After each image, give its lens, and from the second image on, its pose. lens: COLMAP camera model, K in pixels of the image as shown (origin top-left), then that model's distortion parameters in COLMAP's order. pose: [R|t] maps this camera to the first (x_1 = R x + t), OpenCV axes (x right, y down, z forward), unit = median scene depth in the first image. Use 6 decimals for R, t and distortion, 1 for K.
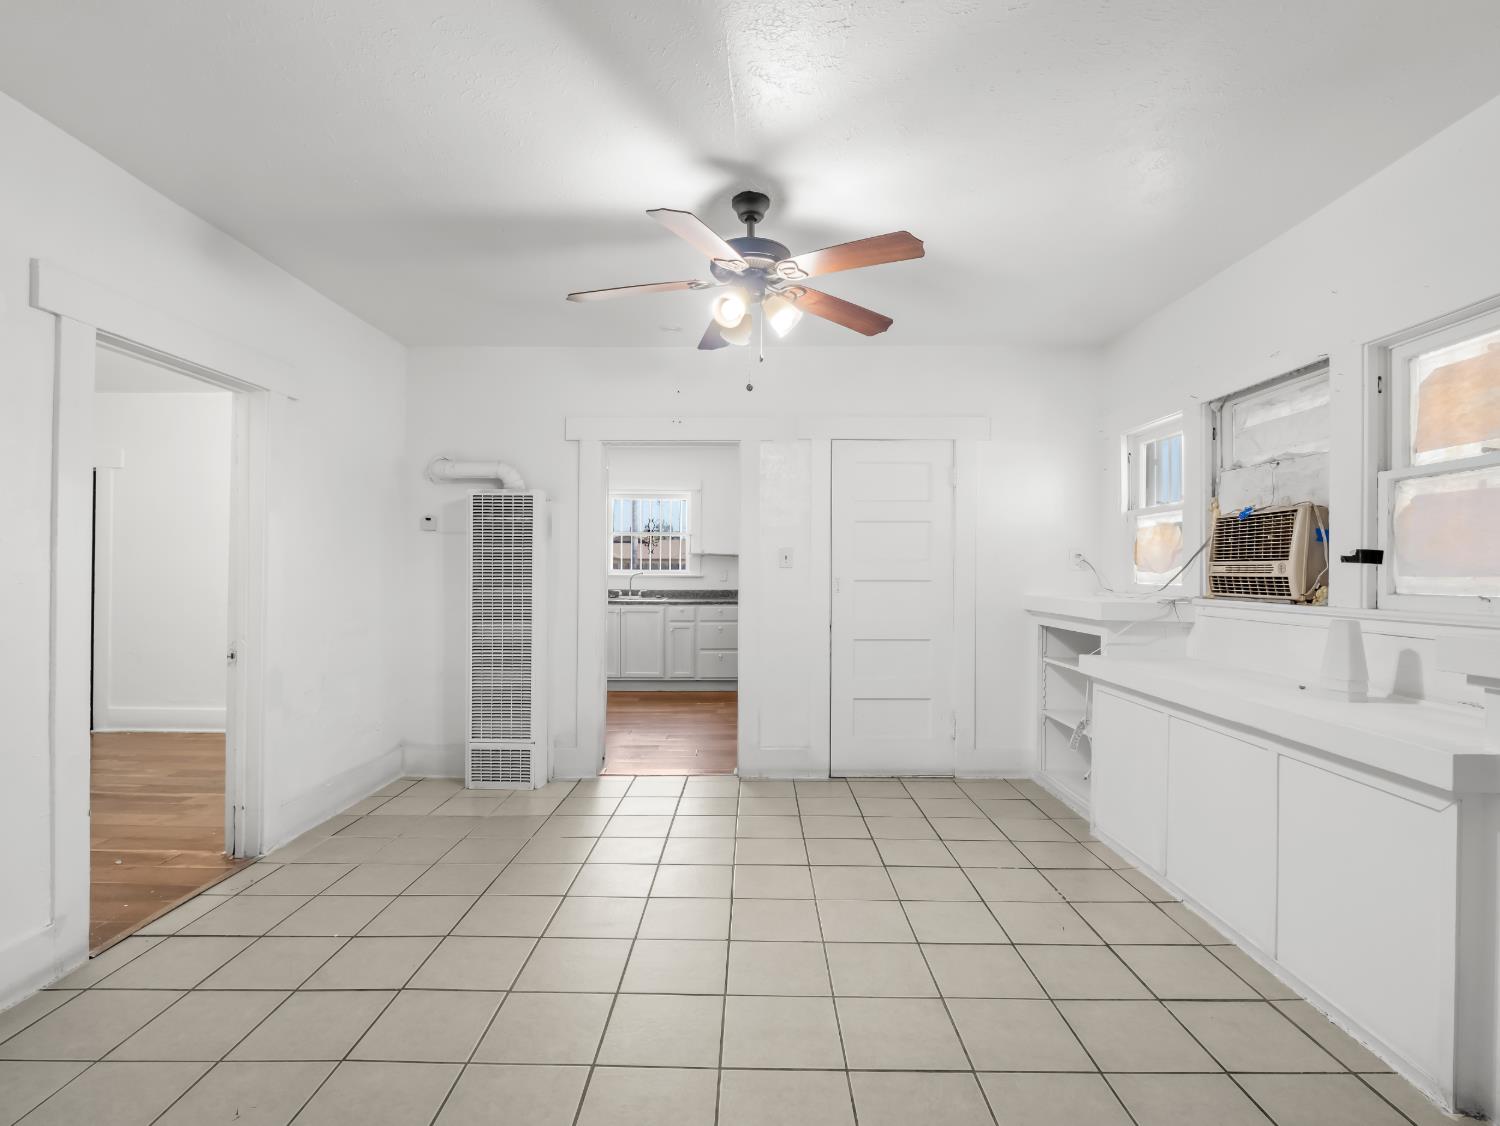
lens RADIAL K [[734.4, 0, 750.4], [0, 734.4, 567.4], [0, 0, 1]] dist [0.000374, -0.011536]
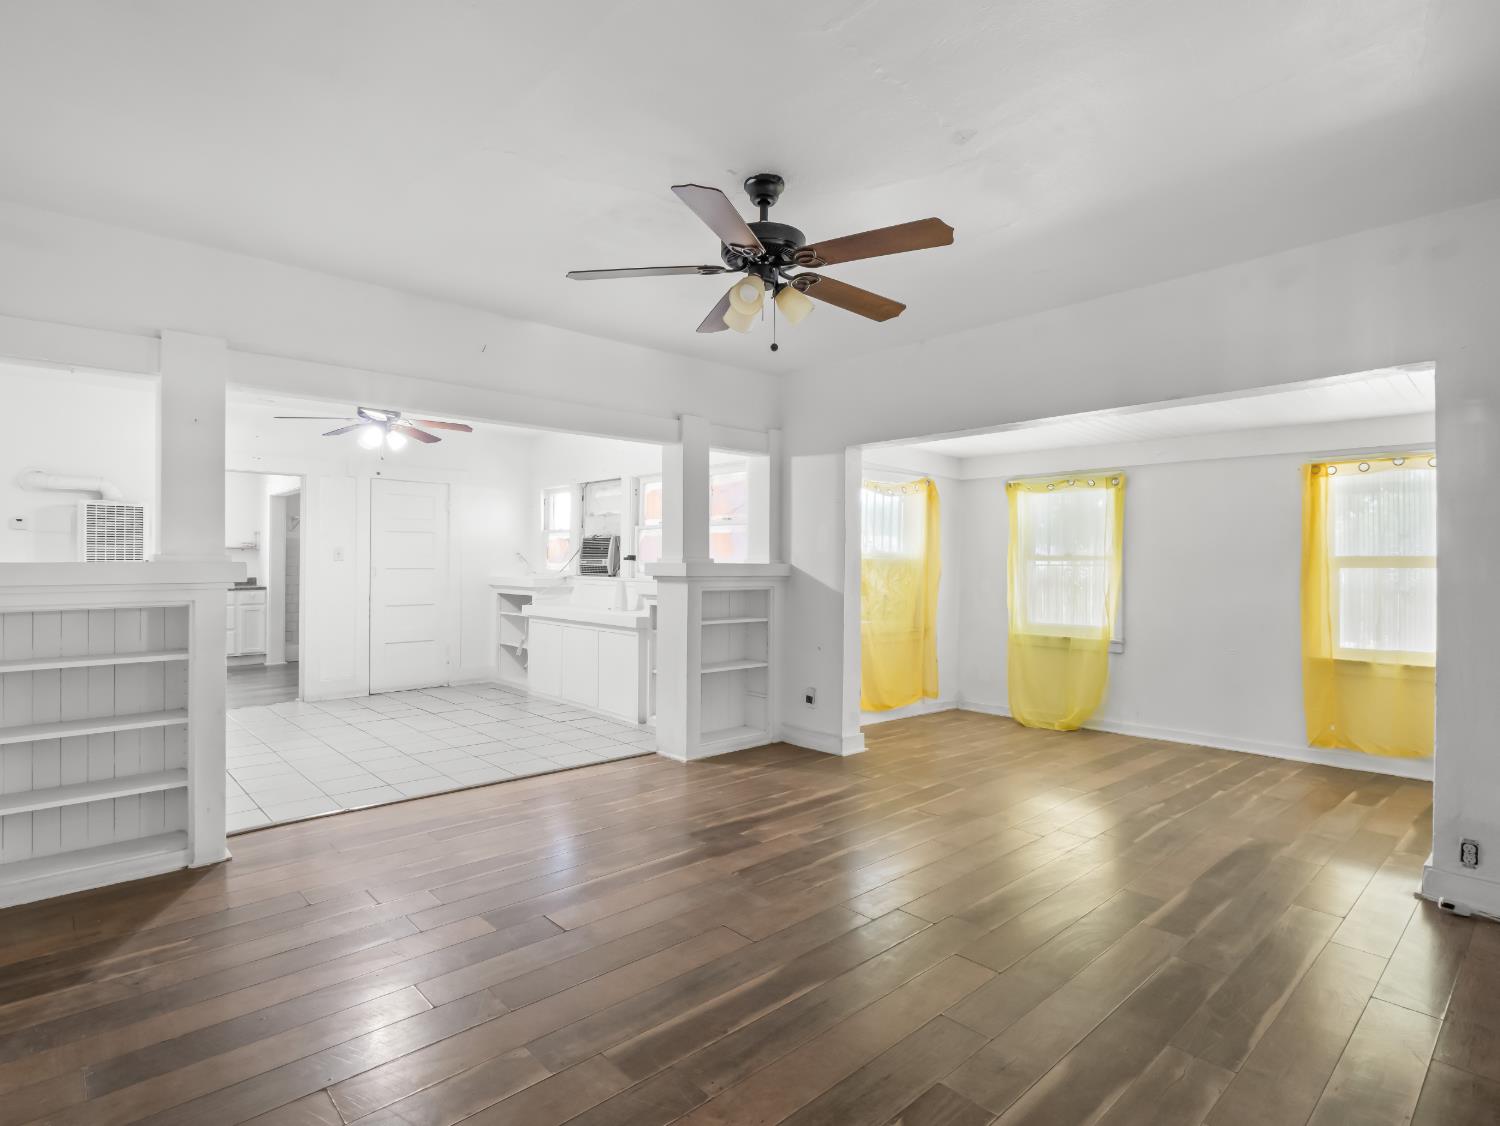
lens RADIAL K [[774.5, 0, 746.5], [0, 774.5, 559.9], [0, 0, 1]] dist [-0.001983, -0.000987]
pose [[0.734127, 0.001944, 0.679009, -0.541716], [-0.005824, 0.999977, 0.003433, -0.014194], [-0.678987, -0.006475, 0.734122, -0.968953]]
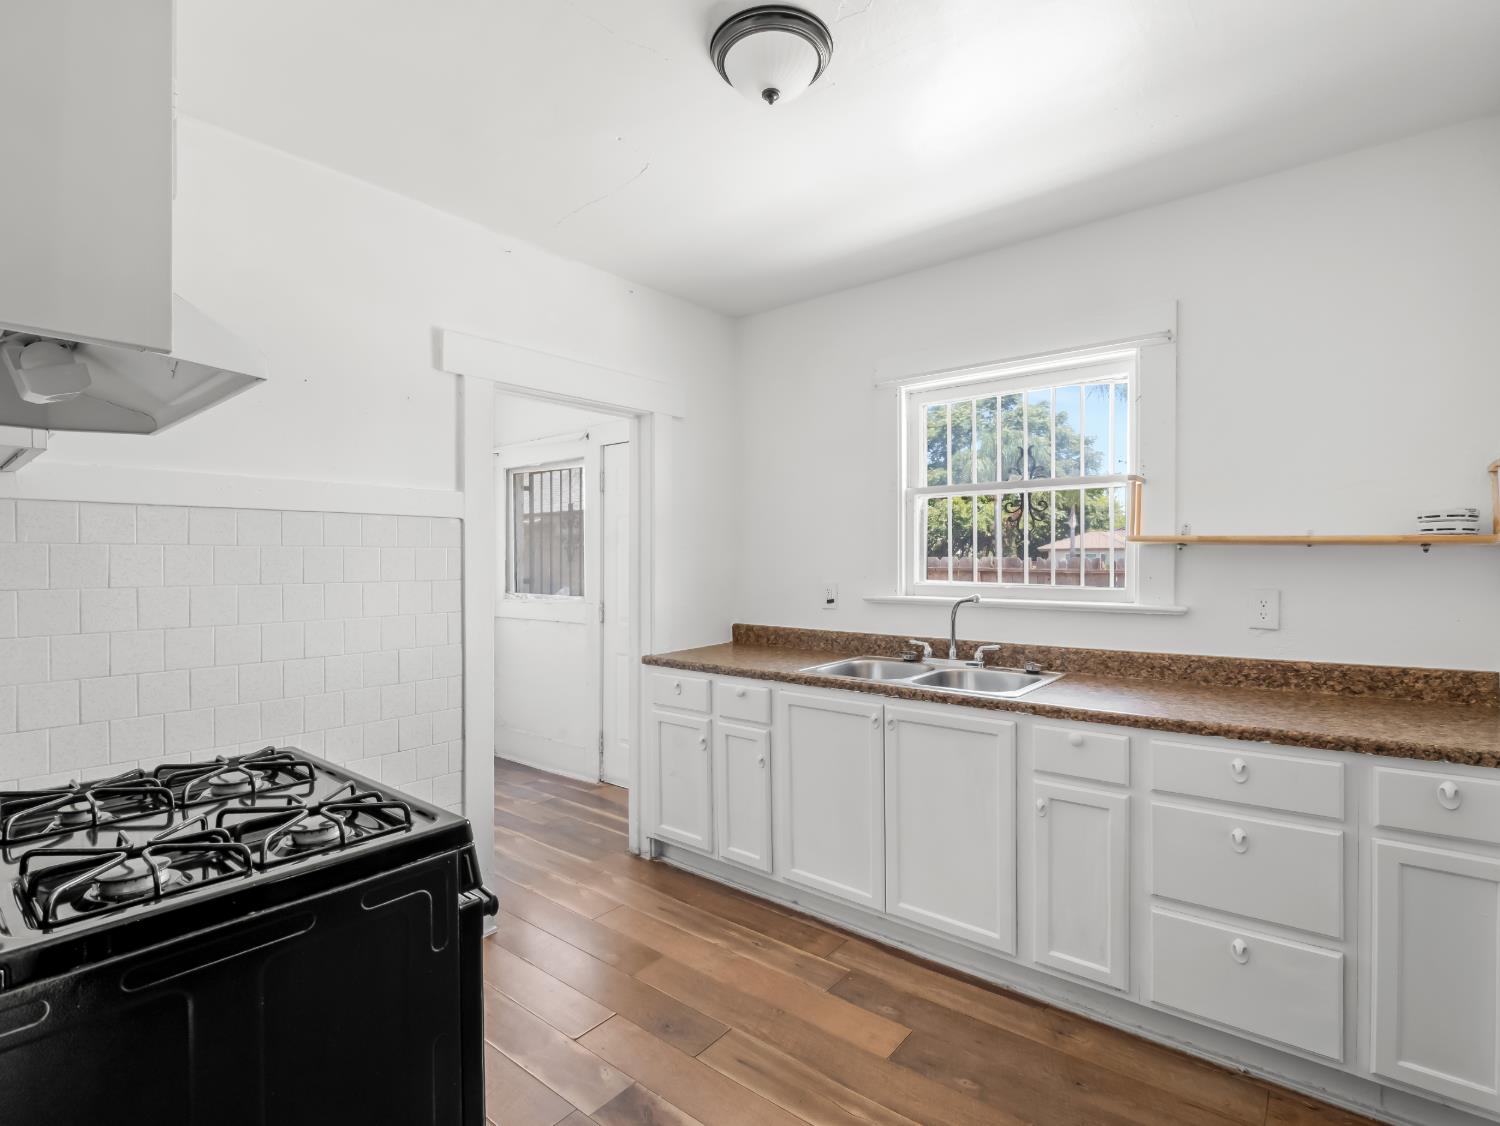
lens RADIAL K [[734.9, 0, 750.7], [0, 734.9, 559.0], [0, 0, 1]] dist [0.000166, -0.012403]
pose [[0.780324, -0.005453, -0.625352, -0.033010], [0.007004, 0.999975, 0.000021, -0.025646], [0.625337, -0.004397, 0.780343, 1.522744]]
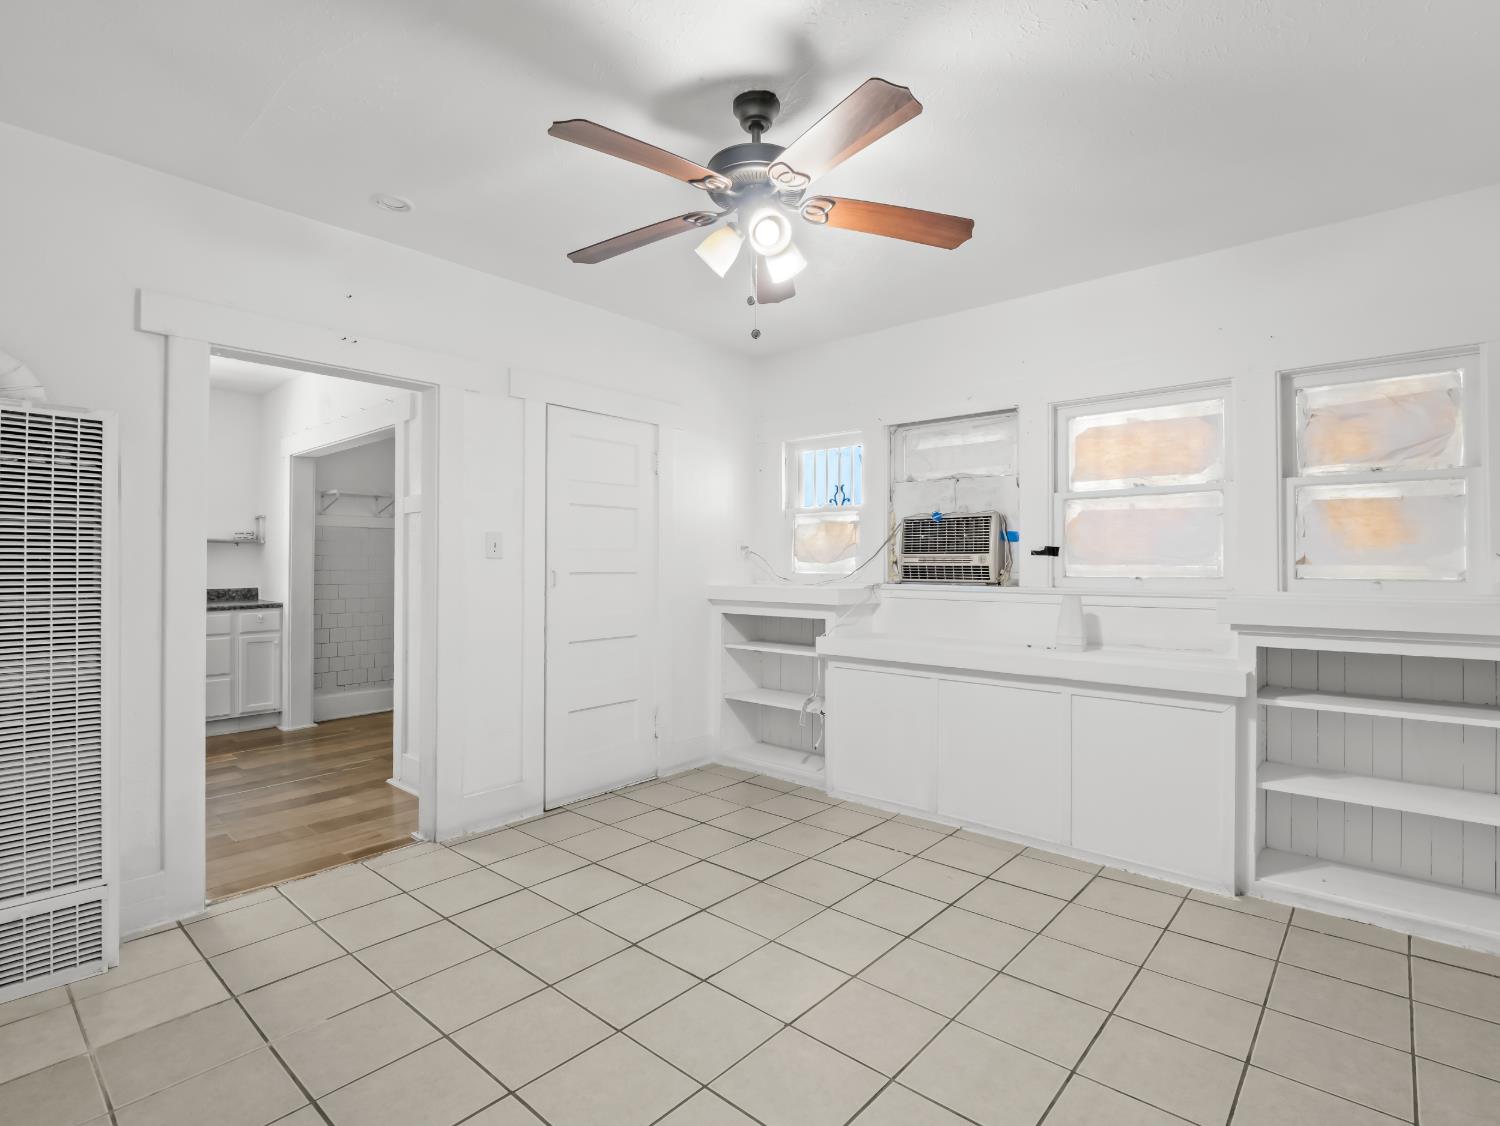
lens RADIAL K [[734.9, 0, 750.7], [0, 734.9, 559.0], [0, 0, 1]] dist [0.000166, -0.012403]
pose [[0.655827, 0.001825, 0.754909, -0.467947], [-0.001864, 0.999998, -0.000798, 0.002204], [-0.754909, -0.000884, 0.655829, 0.361931]]
